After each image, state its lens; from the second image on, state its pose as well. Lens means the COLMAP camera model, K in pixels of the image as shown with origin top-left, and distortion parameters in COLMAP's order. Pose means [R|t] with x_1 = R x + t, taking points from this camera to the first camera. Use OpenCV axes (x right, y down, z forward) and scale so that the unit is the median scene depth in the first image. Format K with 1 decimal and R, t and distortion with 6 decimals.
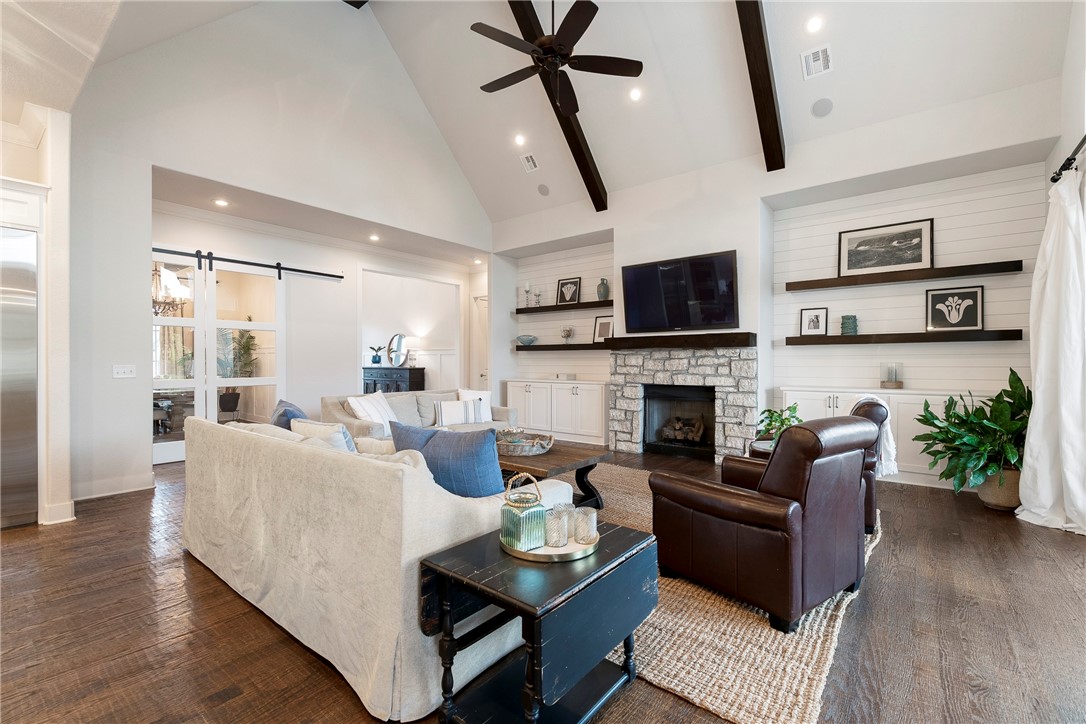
lens RADIAL K [[474.0, 0, 543.0], [0, 474.0, 362.0], [0, 0, 1]] dist [0.001020, -0.000004]
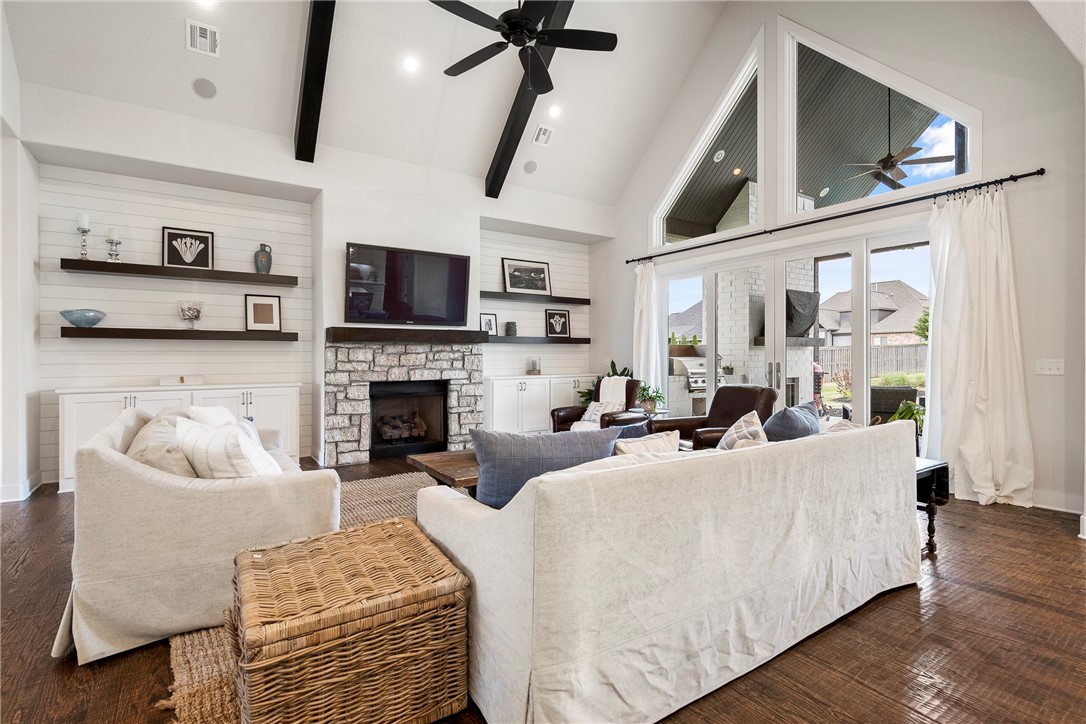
lens RADIAL K [[498.8, 0, 542.0], [0, 498.8, 352.7], [0, 0, 1]] dist [0.000048, -0.000021]
pose [[0.304662, 0.006119, 0.952441, -0.616445], [0.002209, 0.999972, -0.007131, -0.000449], [-0.952458, 0.004277, 0.304640, 0.448490]]
